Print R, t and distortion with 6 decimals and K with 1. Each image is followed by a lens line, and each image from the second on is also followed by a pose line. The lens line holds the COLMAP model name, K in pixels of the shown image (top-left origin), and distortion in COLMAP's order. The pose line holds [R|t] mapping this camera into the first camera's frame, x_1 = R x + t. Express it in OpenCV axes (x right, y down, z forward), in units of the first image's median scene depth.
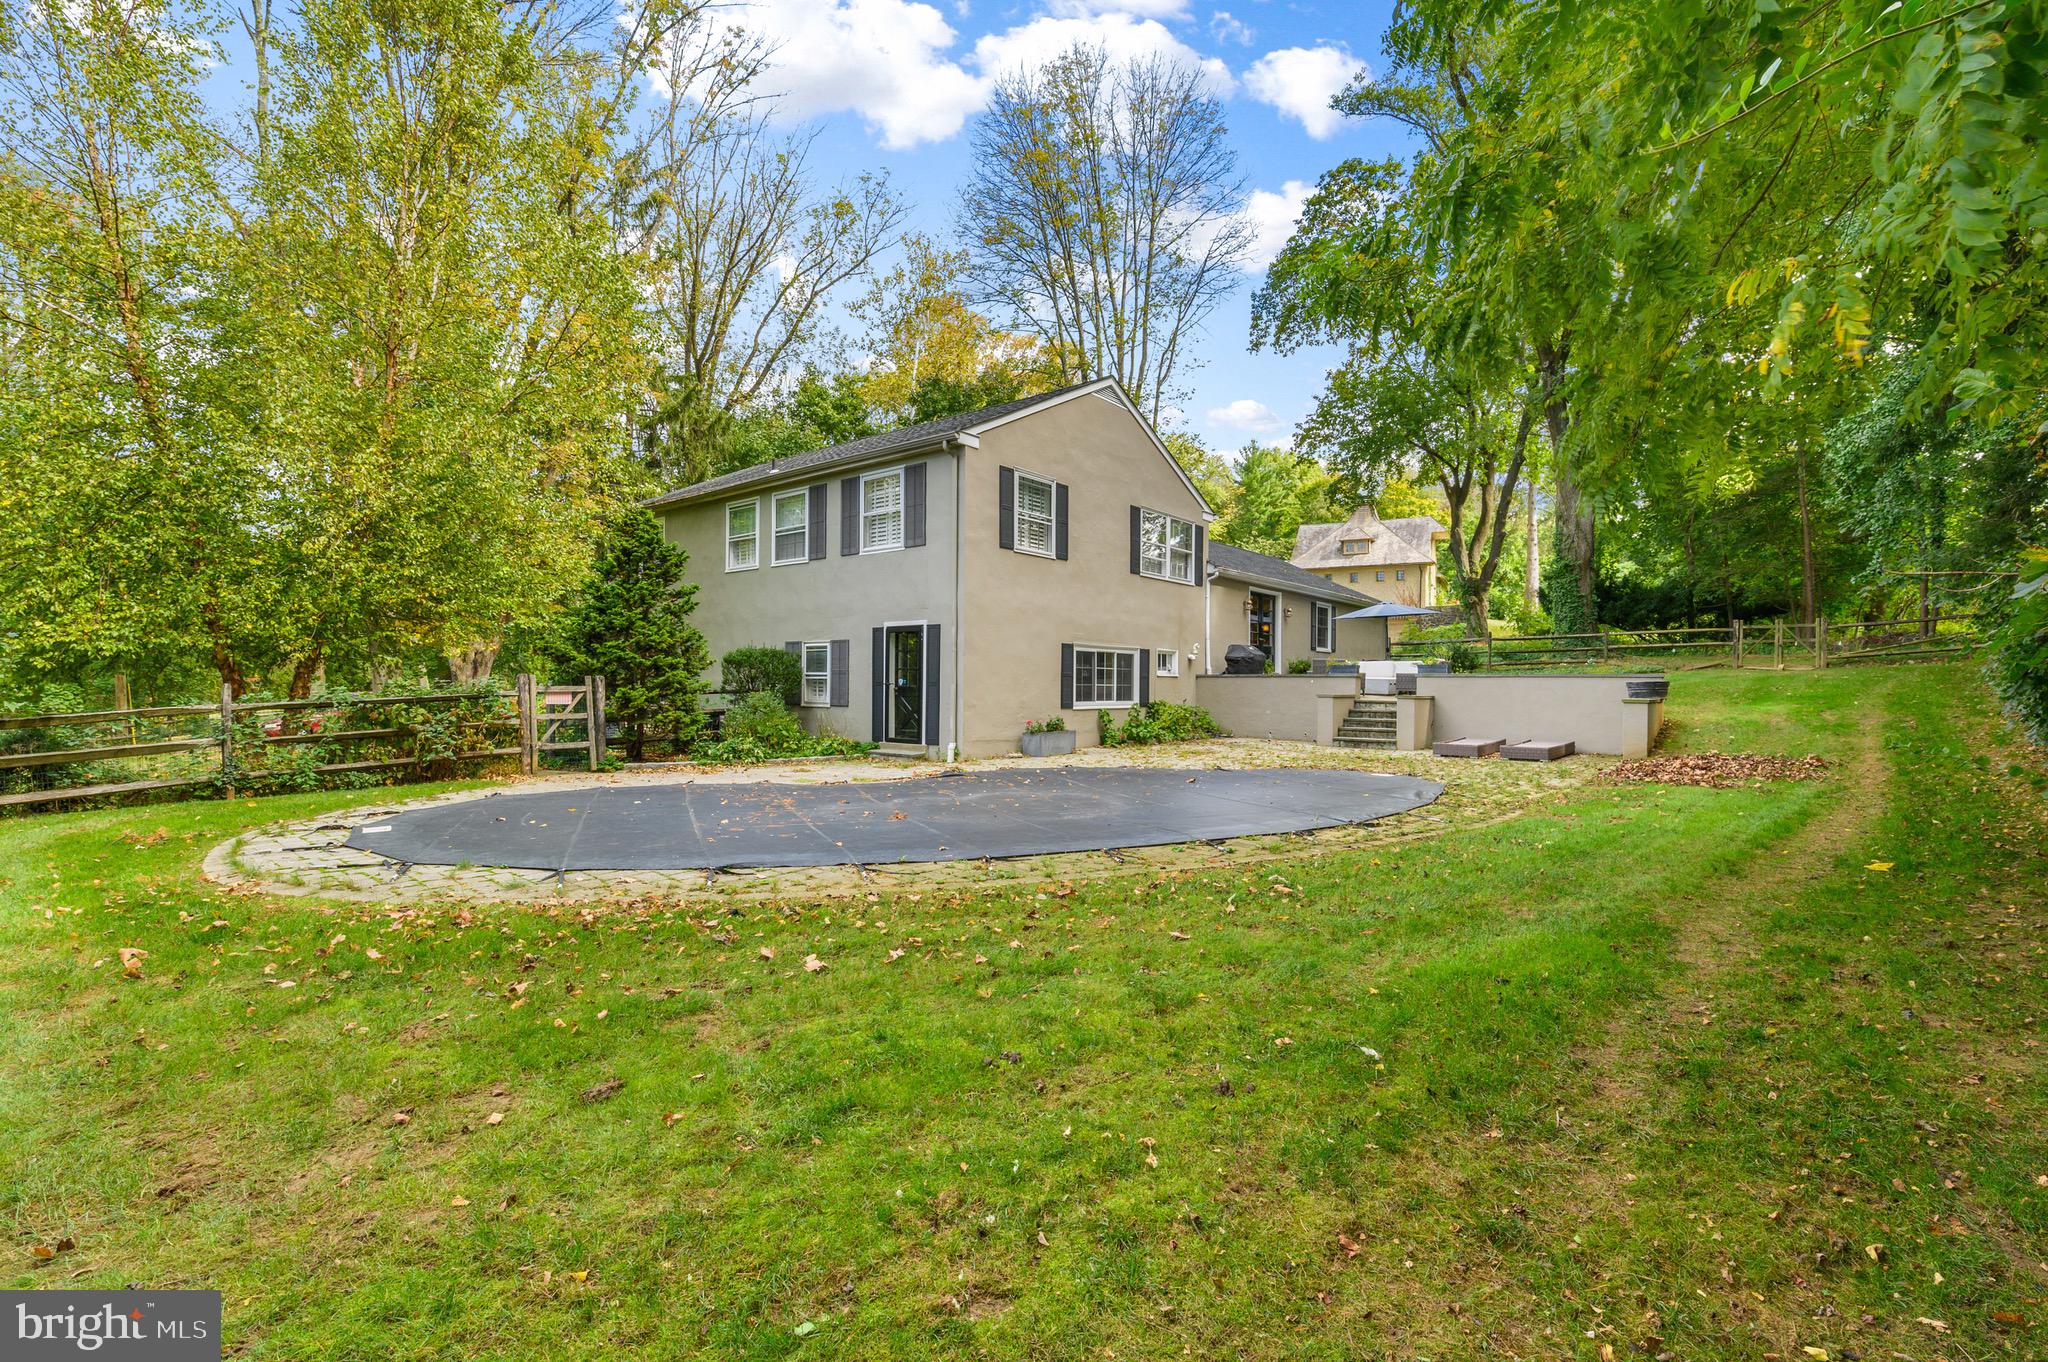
lens RADIAL K [[902.0, 0, 1024.0], [0, 902.0, 681.0], [0, 0, 1]] dist [0.001380, 0.000444]
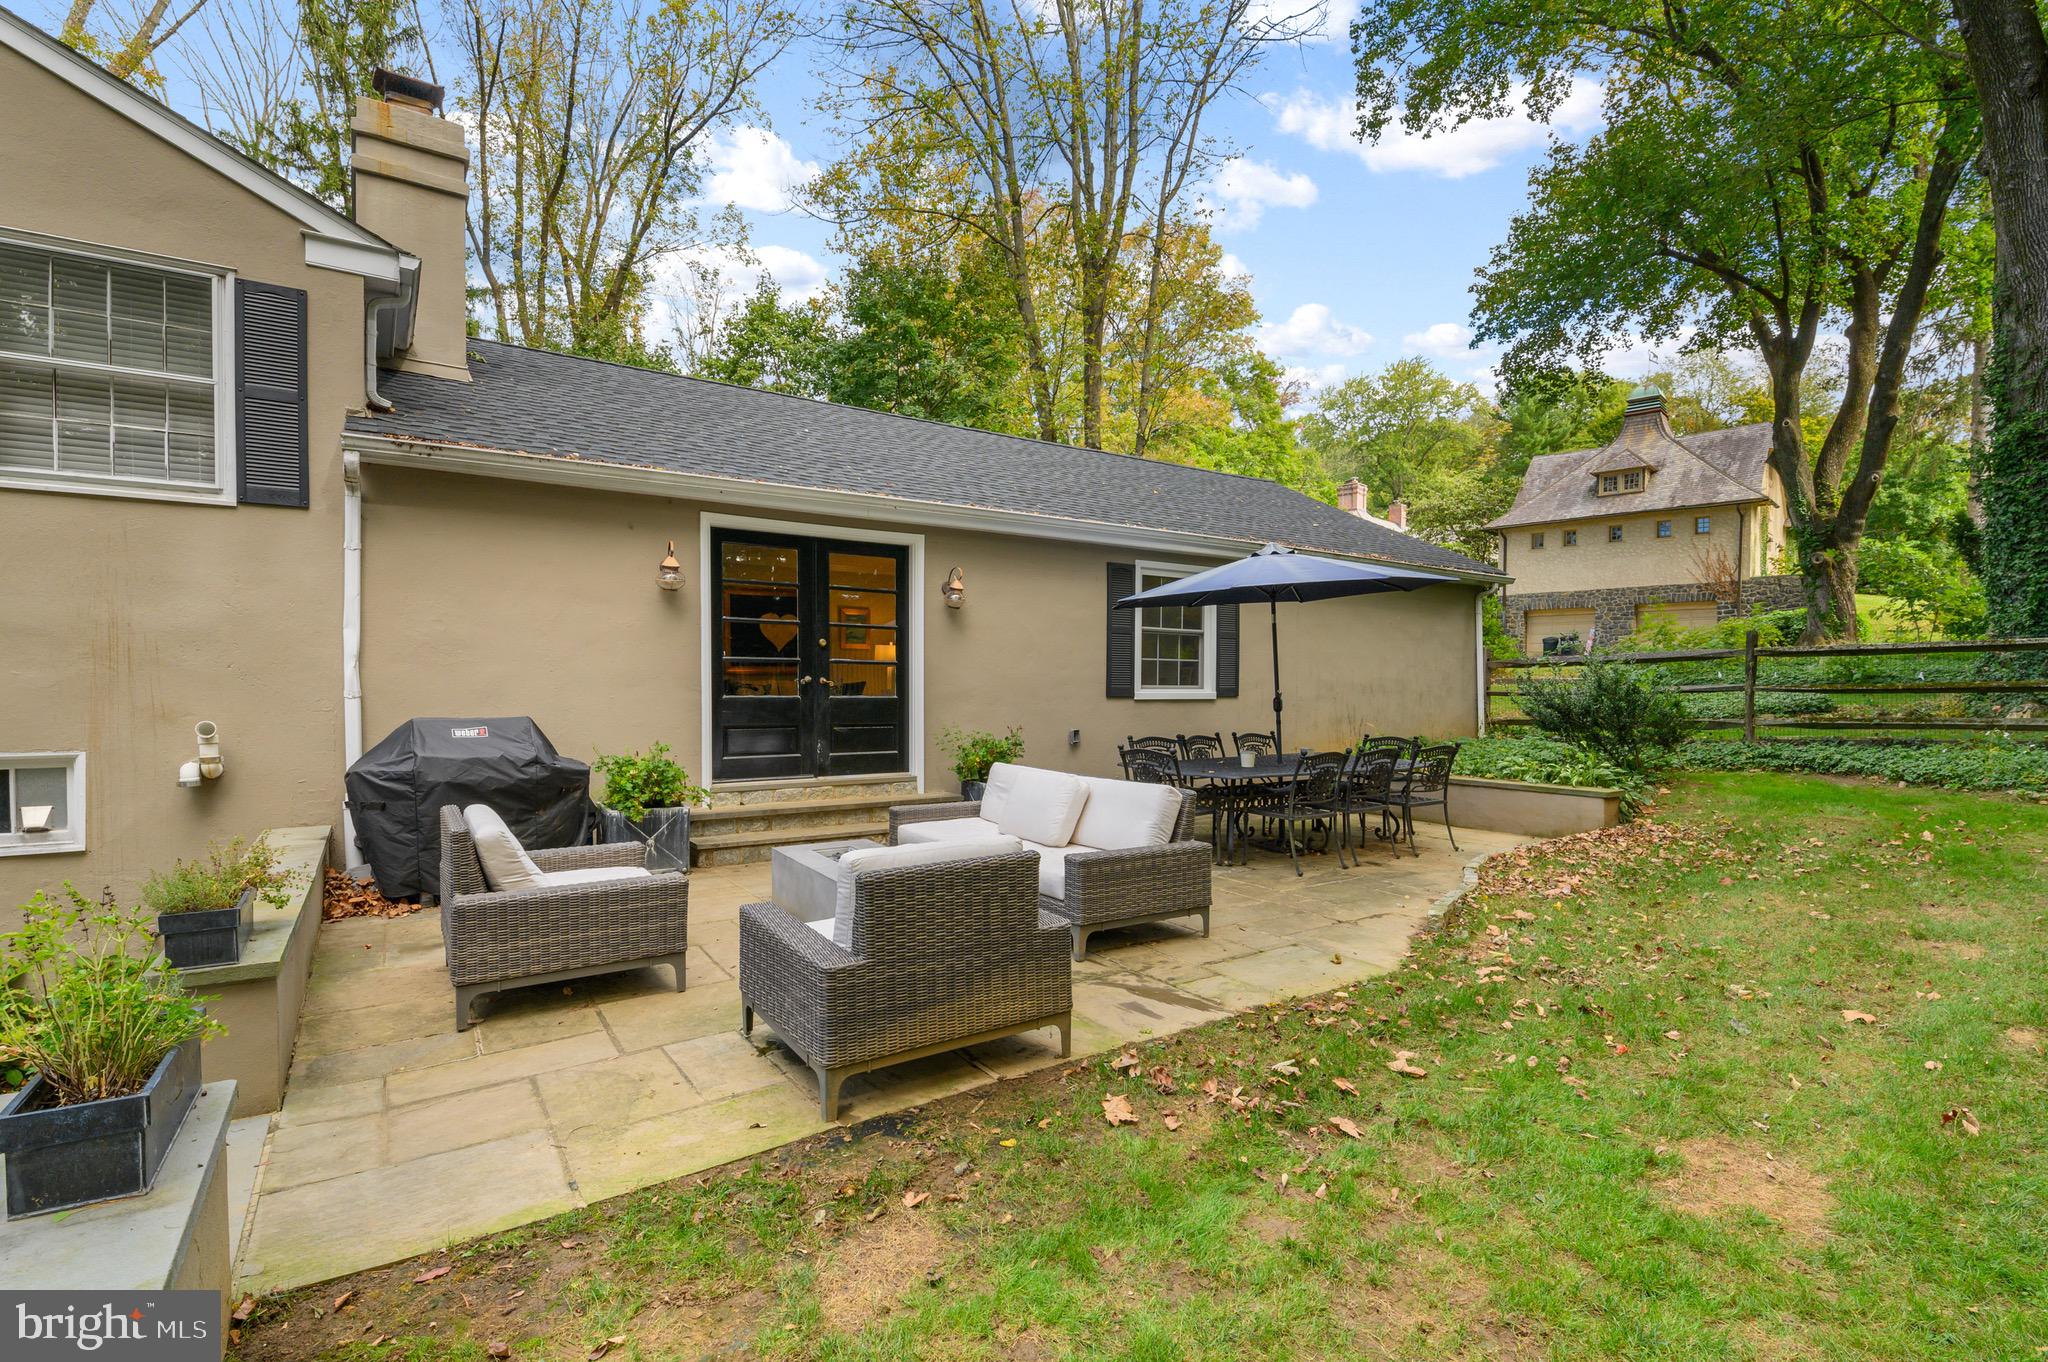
lens RADIAL K [[957.1, 0, 1018.9], [0, 957.1, 710.1], [0, 0, 1]] dist [-0.010097, -0.000123]
pose [[0.955910, 0.000935, -0.293658, 0.226899], [0.007388, 0.999602, 0.027233, -0.022465], [0.293567, -0.028202, 0.955523, 0.359904]]
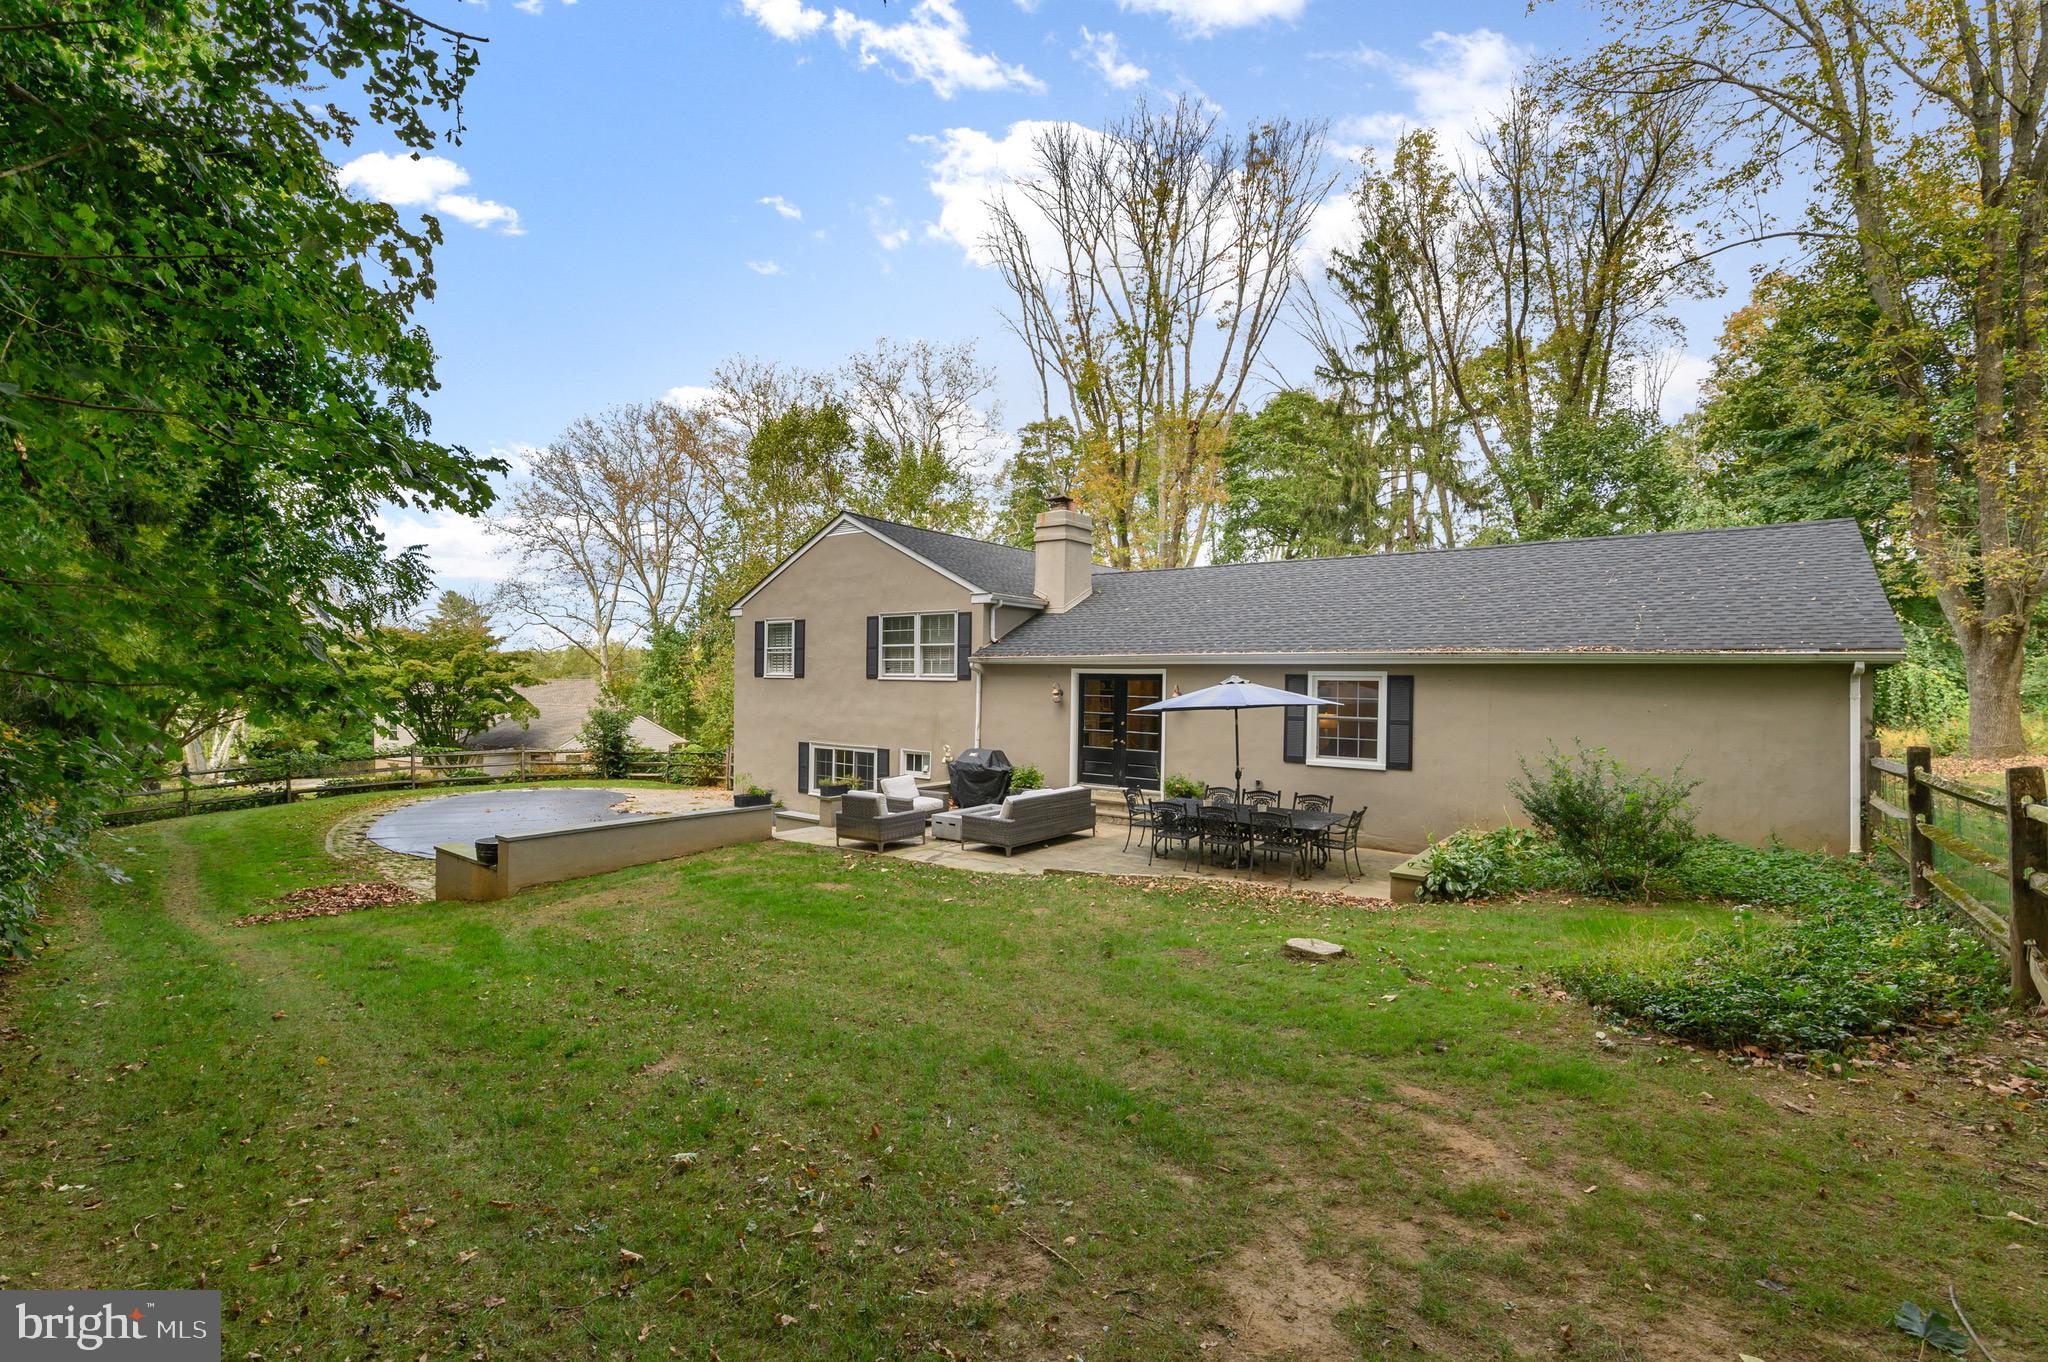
lens RADIAL K [[902.0, 0, 1024.0], [0, 902.0, 681.0], [0, 0, 1]] dist [0.001380, 0.000444]
pose [[0.029745, -0.014113, -0.999458, 0.495101], [-0.010669, 0.999839, -0.014436, -0.041908], [0.999501, 0.011093, 0.029590, 0.471715]]
